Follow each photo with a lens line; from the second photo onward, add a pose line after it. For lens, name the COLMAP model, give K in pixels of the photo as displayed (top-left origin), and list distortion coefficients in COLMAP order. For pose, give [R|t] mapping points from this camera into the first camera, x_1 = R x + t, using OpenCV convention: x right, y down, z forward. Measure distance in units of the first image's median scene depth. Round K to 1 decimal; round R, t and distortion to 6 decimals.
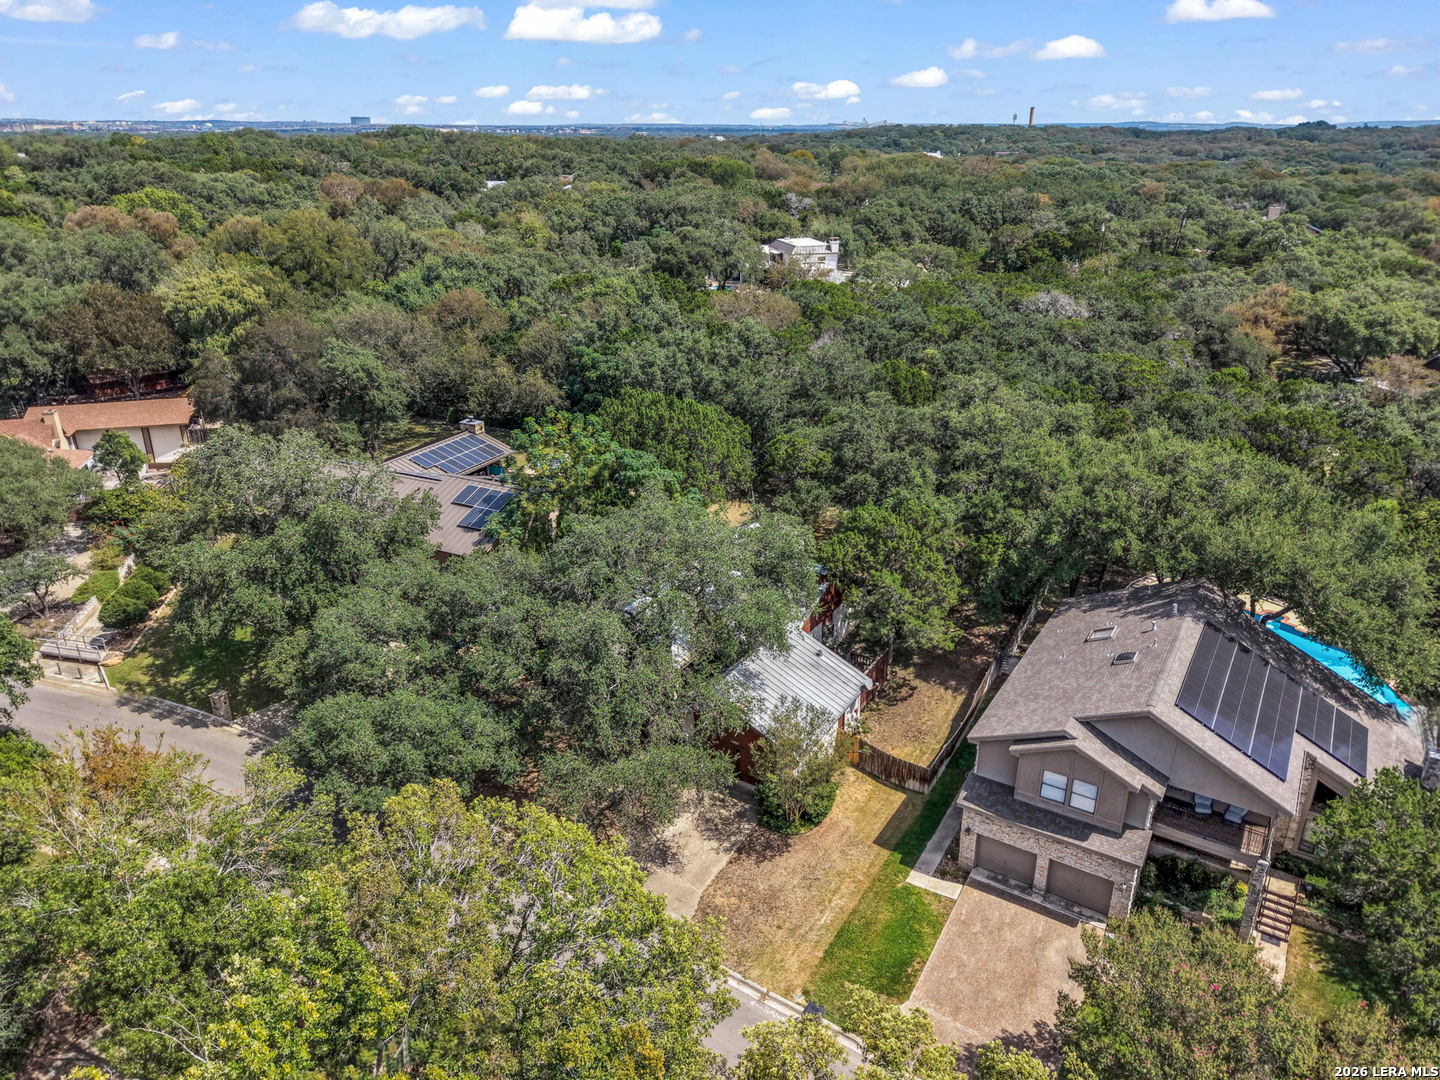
lens RADIAL K [[971.5, 0, 720.0], [0, 971.5, 540.0], [0, 0, 1]] dist [0.036380, -0.046124]
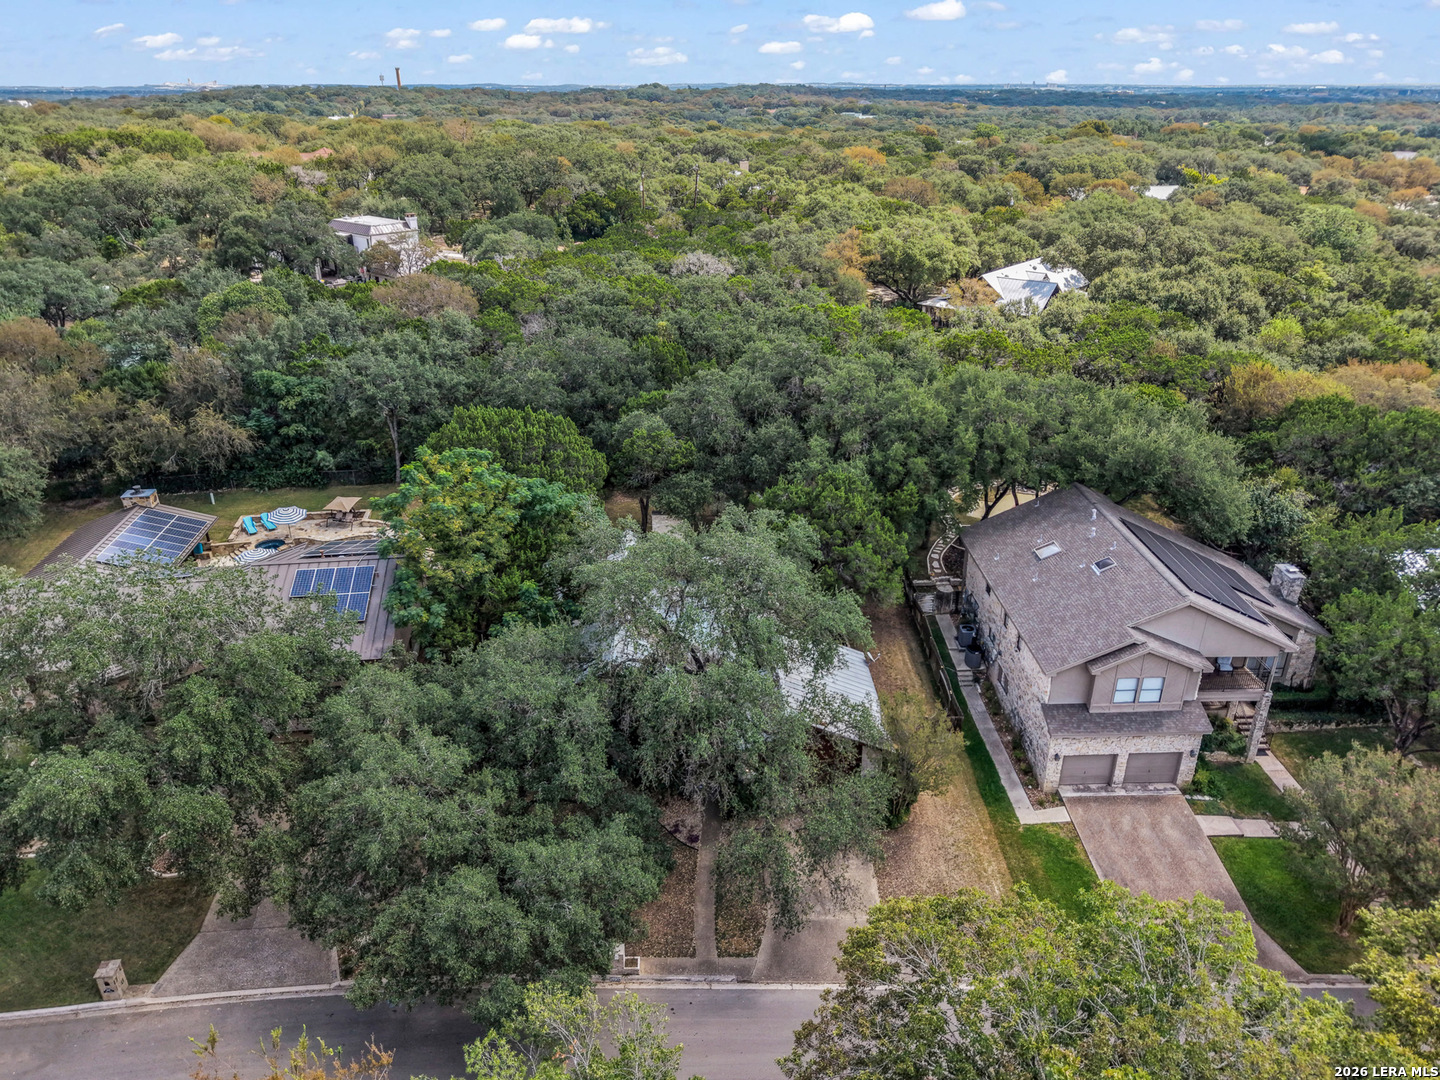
lens RADIAL K [[971.5, 0, 720.0], [0, 971.5, 540.0], [0, 0, 1]] dist [0.036380, -0.046124]
pose [[0.829063, -0.237952, 0.505998, -0.365486], [0.221005, 0.970696, 0.094371, -0.079083], [-0.513626, 0.033589, 0.857357, 0.176634]]
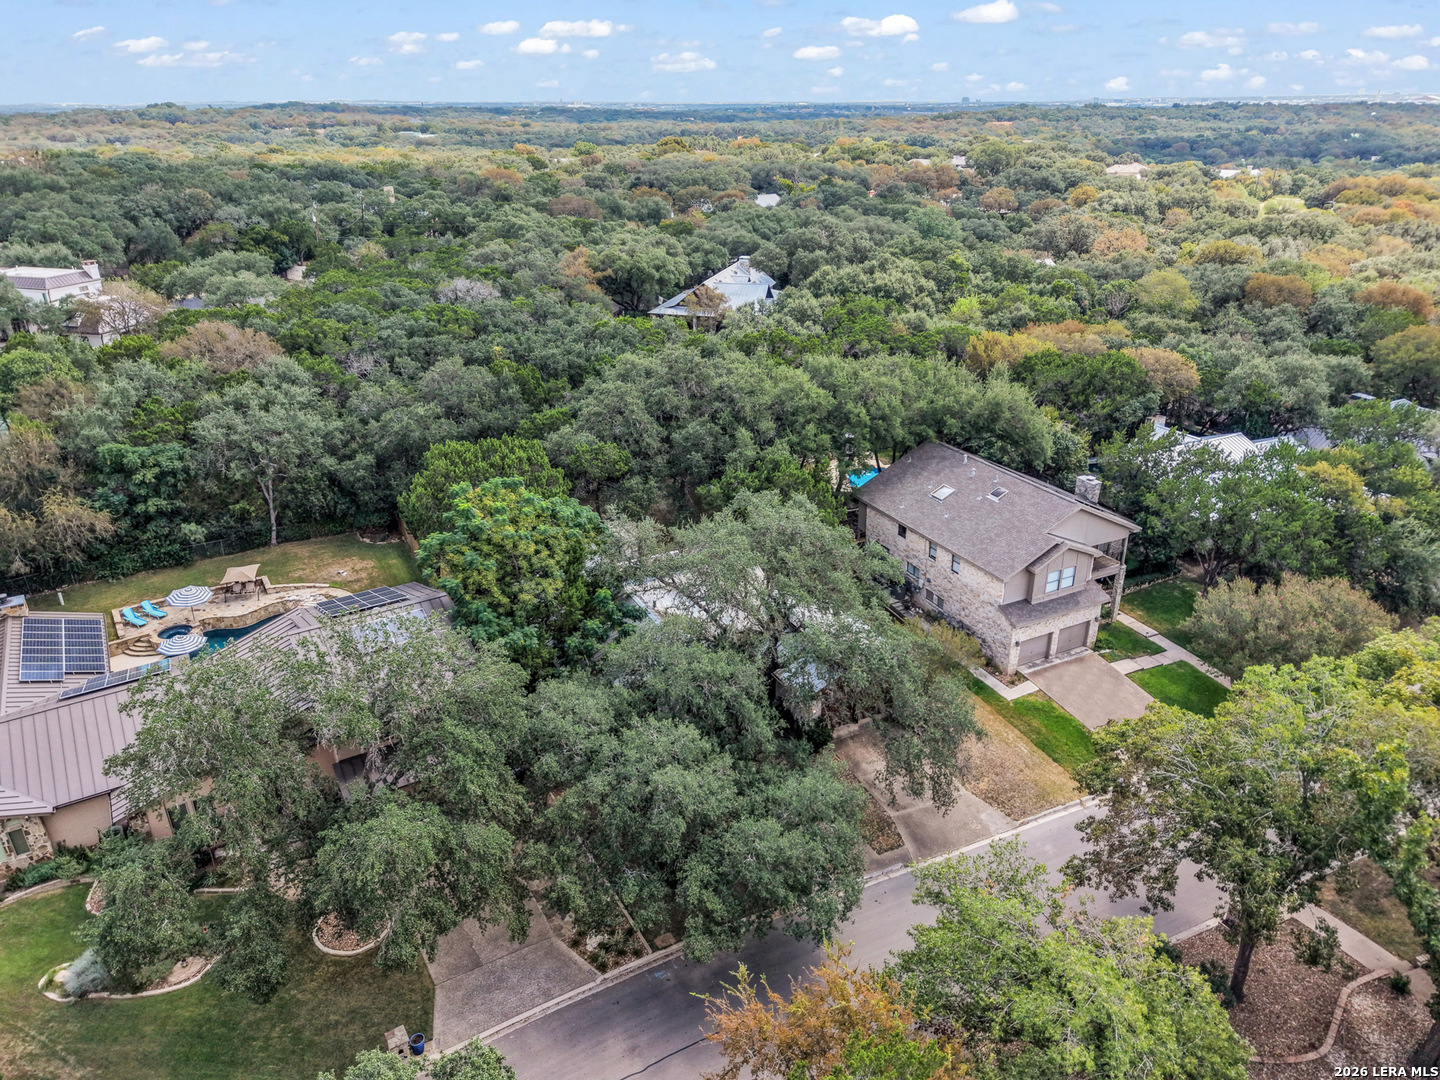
lens RADIAL K [[971.5, 0, 720.0], [0, 971.5, 540.0], [0, 0, 1]] dist [0.036380, -0.046124]
pose [[0.518393, -0.354980, 0.777983, -0.660817], [0.341239, 0.920068, 0.192433, -0.163890], [-0.784107, 0.165722, 0.598090, 0.327805]]
